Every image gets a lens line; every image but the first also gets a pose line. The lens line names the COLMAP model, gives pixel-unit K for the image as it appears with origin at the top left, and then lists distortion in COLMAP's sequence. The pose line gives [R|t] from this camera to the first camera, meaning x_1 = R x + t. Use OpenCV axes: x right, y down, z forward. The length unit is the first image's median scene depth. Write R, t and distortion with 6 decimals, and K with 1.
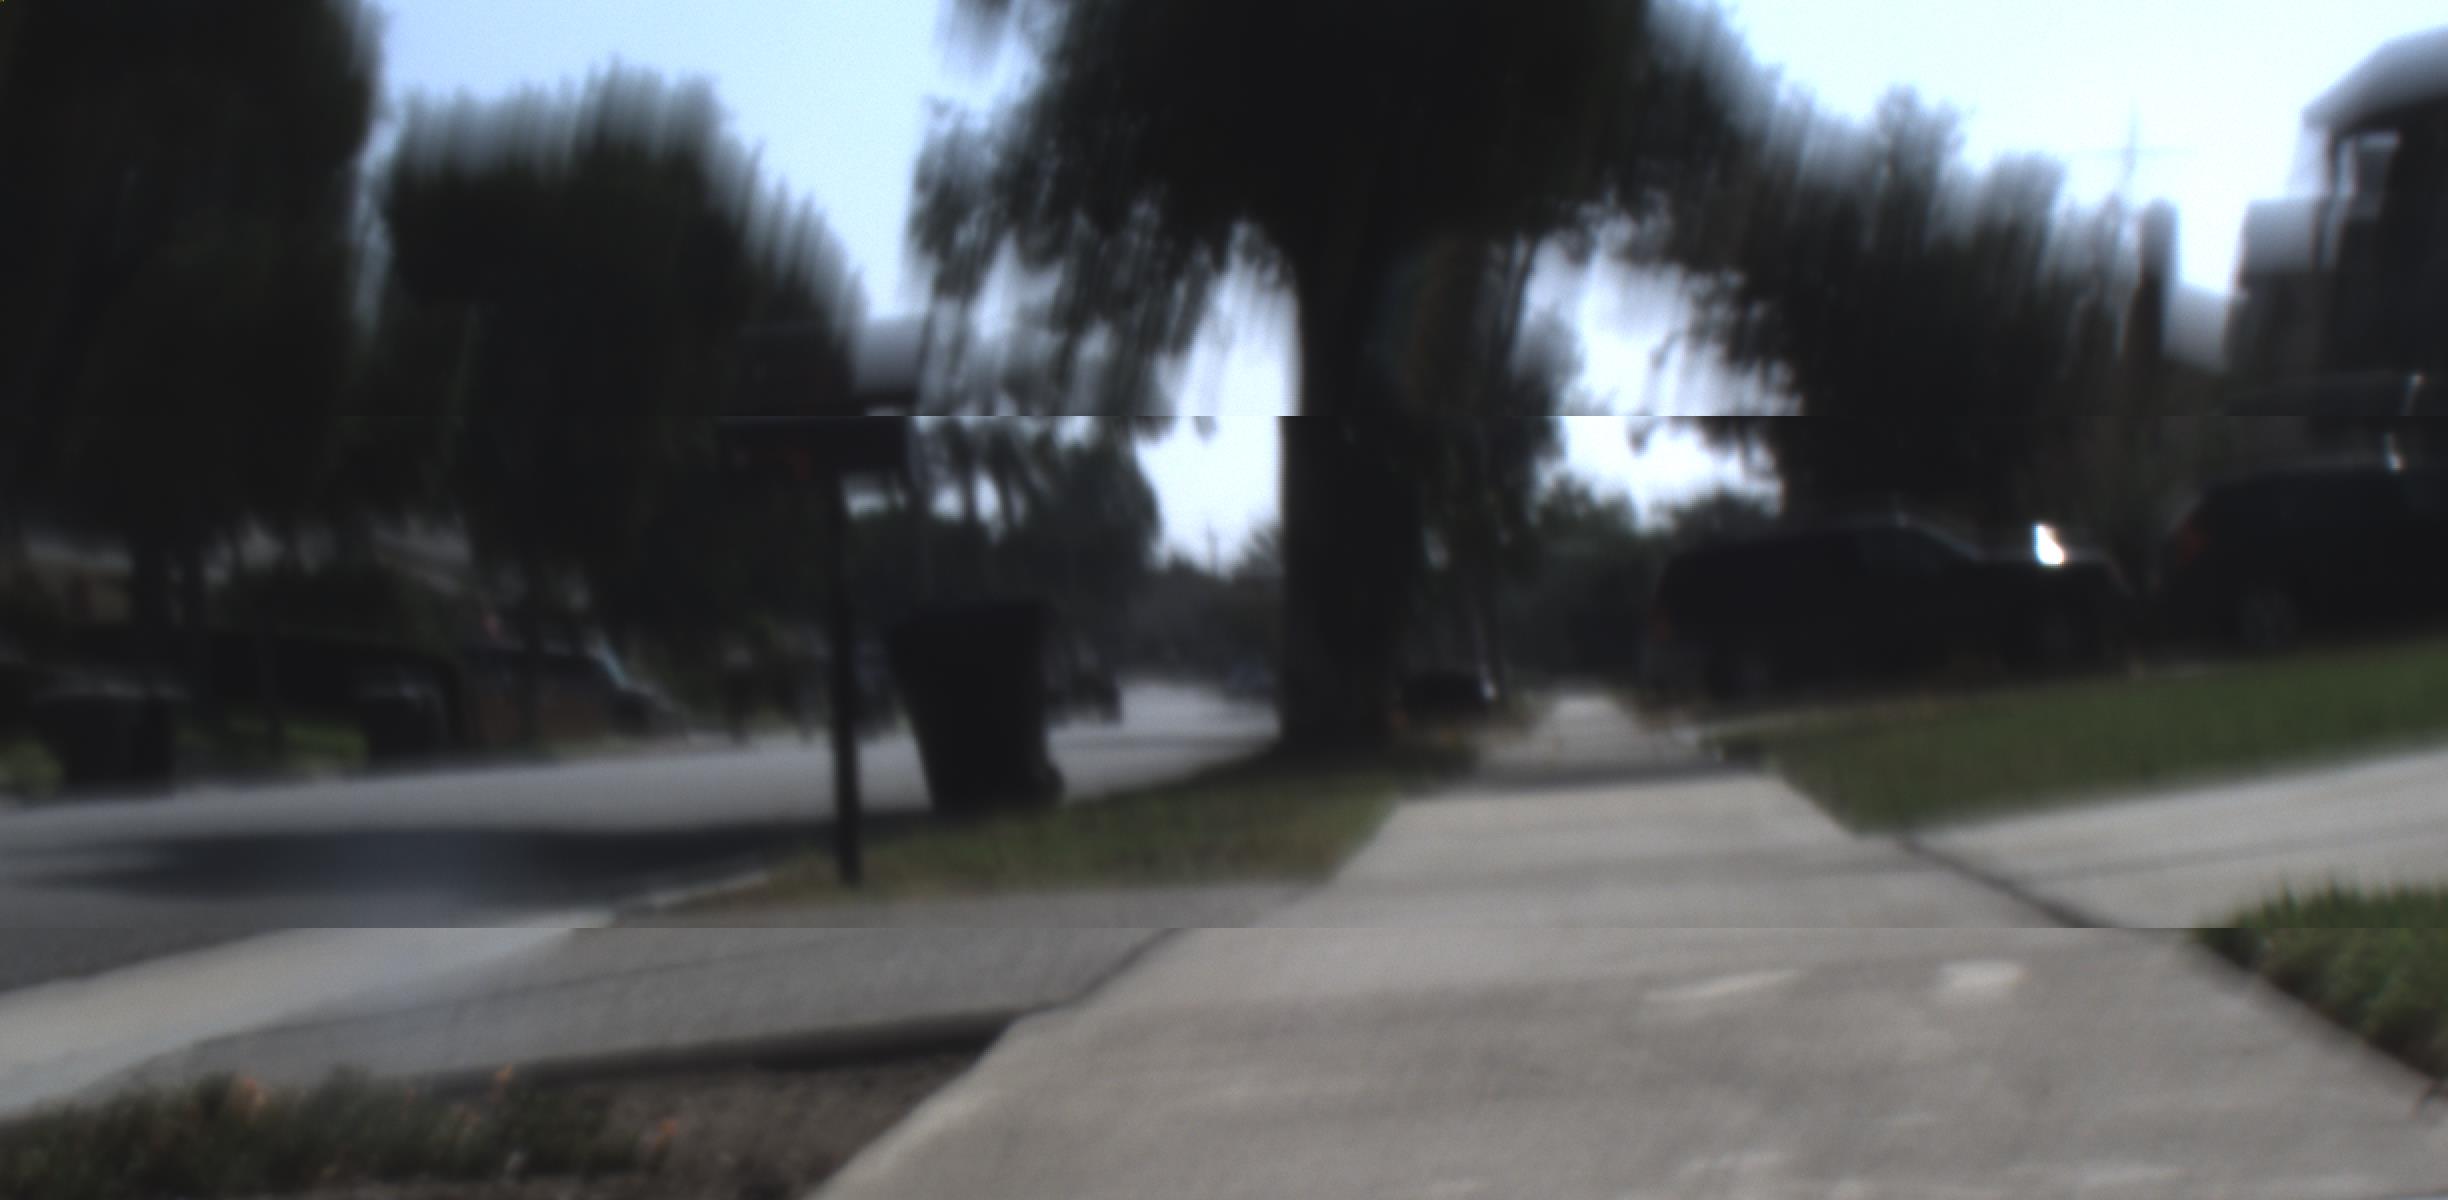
lens RADIAL K [[3957.5, 0, 1224.0], [0, 3957.5, 600.0], [0, 0, 1]] dist [0.000087, -0.011176]
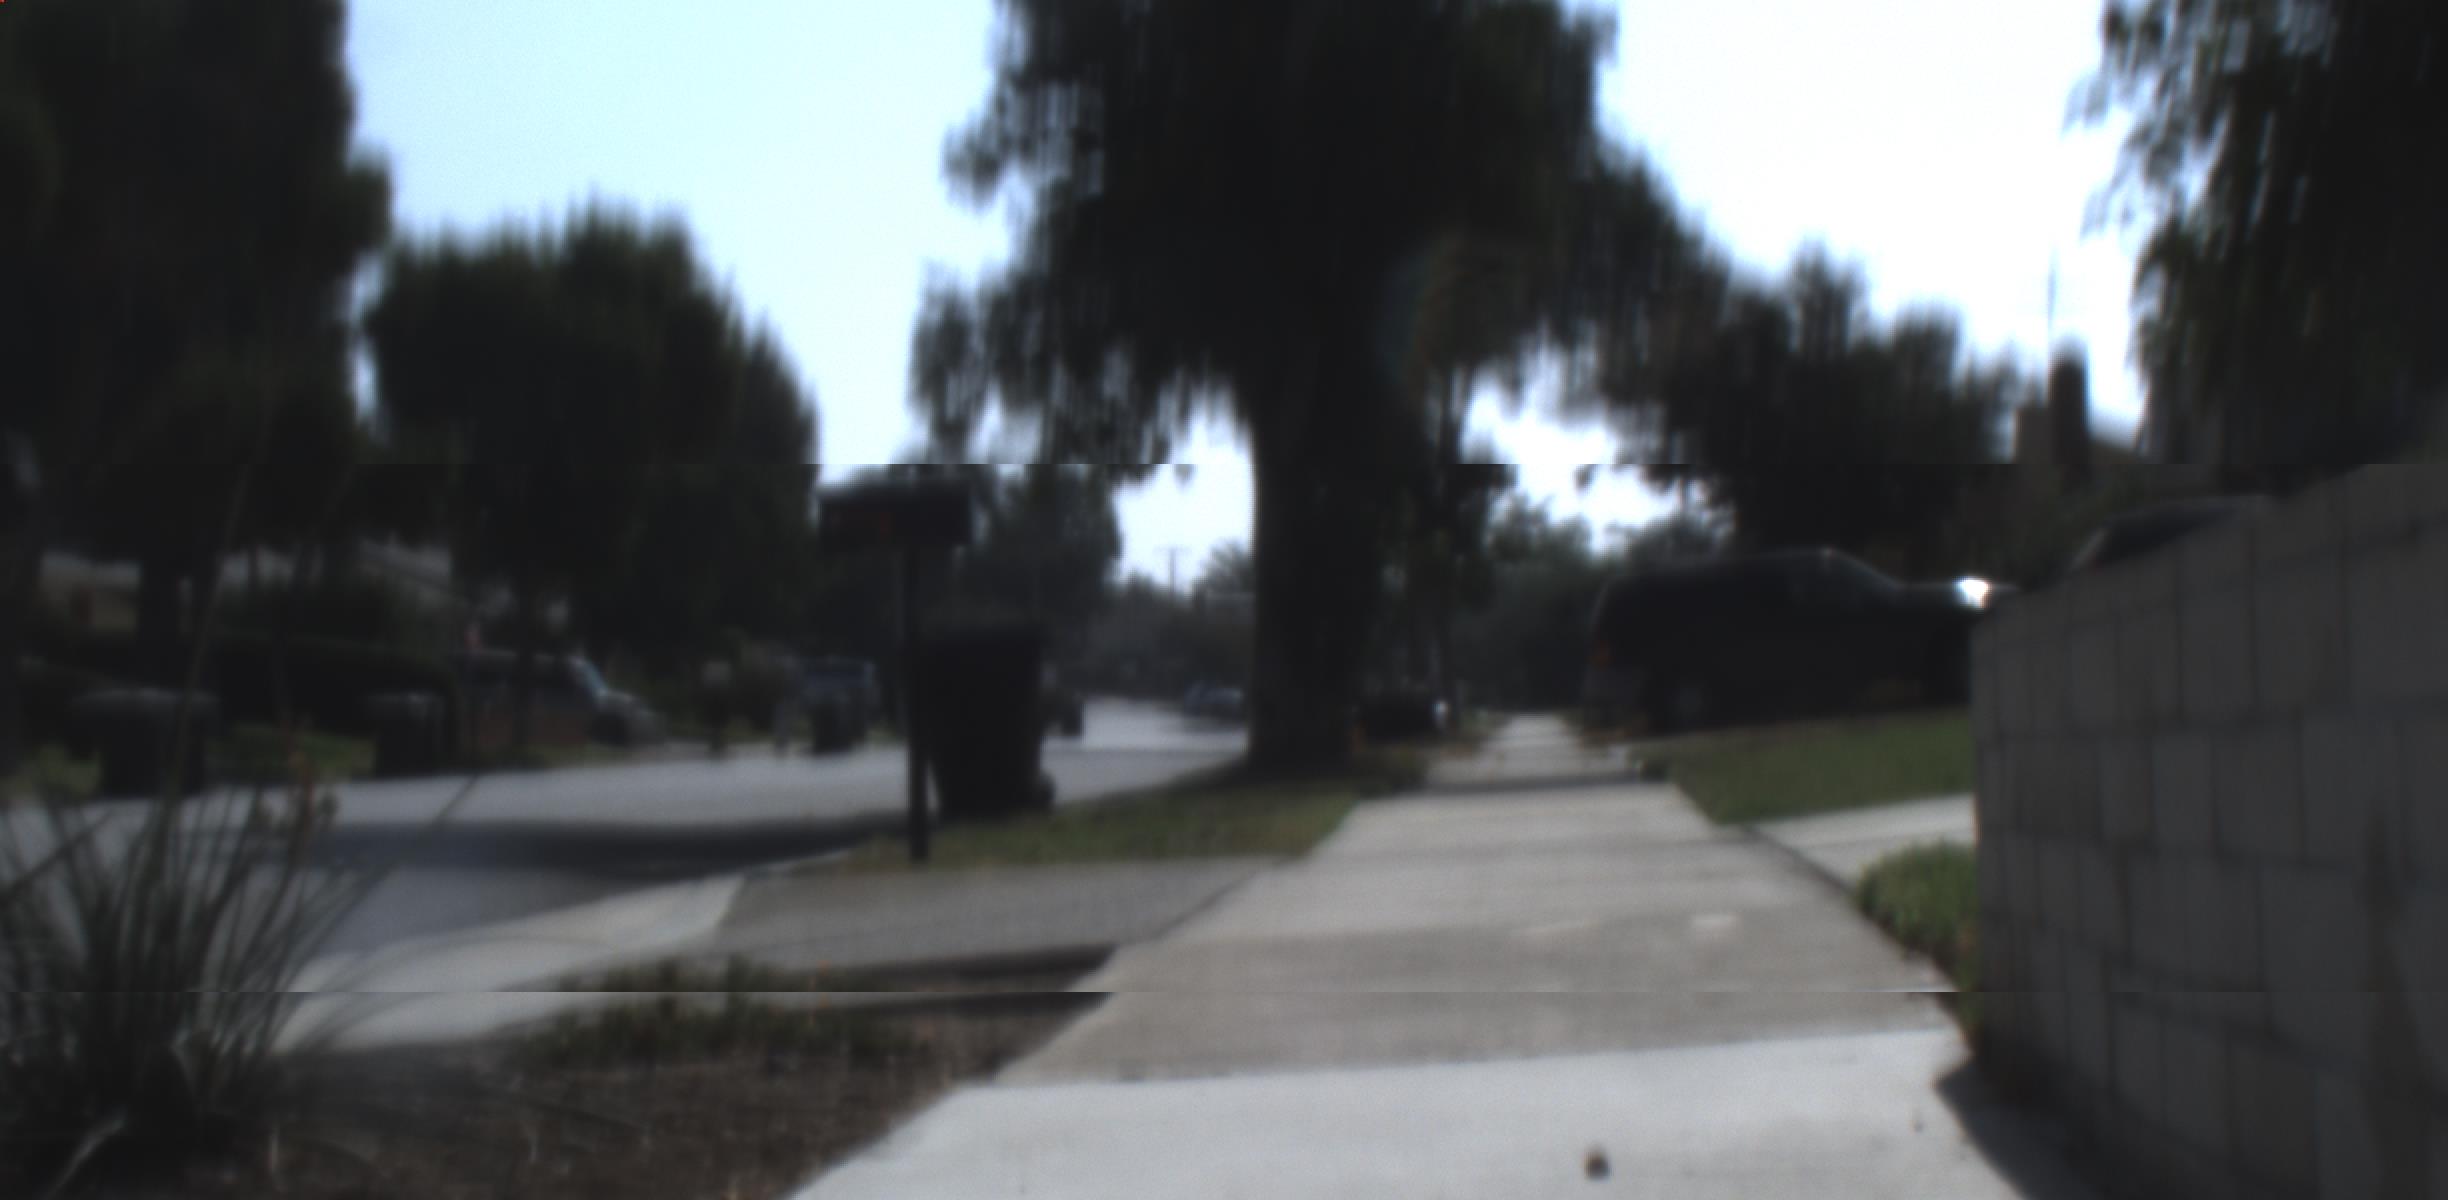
lens RADIAL K [[5007.7, 0, 1224.0], [0, 5007.7, 600.0], [0, 0, 1]] dist [-0.007247, -0.111629]
pose [[0.999663, 0.010291, 0.023839, -0.023089], [-0.010343, 0.999944, 0.002047, -0.009503], [-0.023817, -0.002293, 0.999714, -0.328819]]
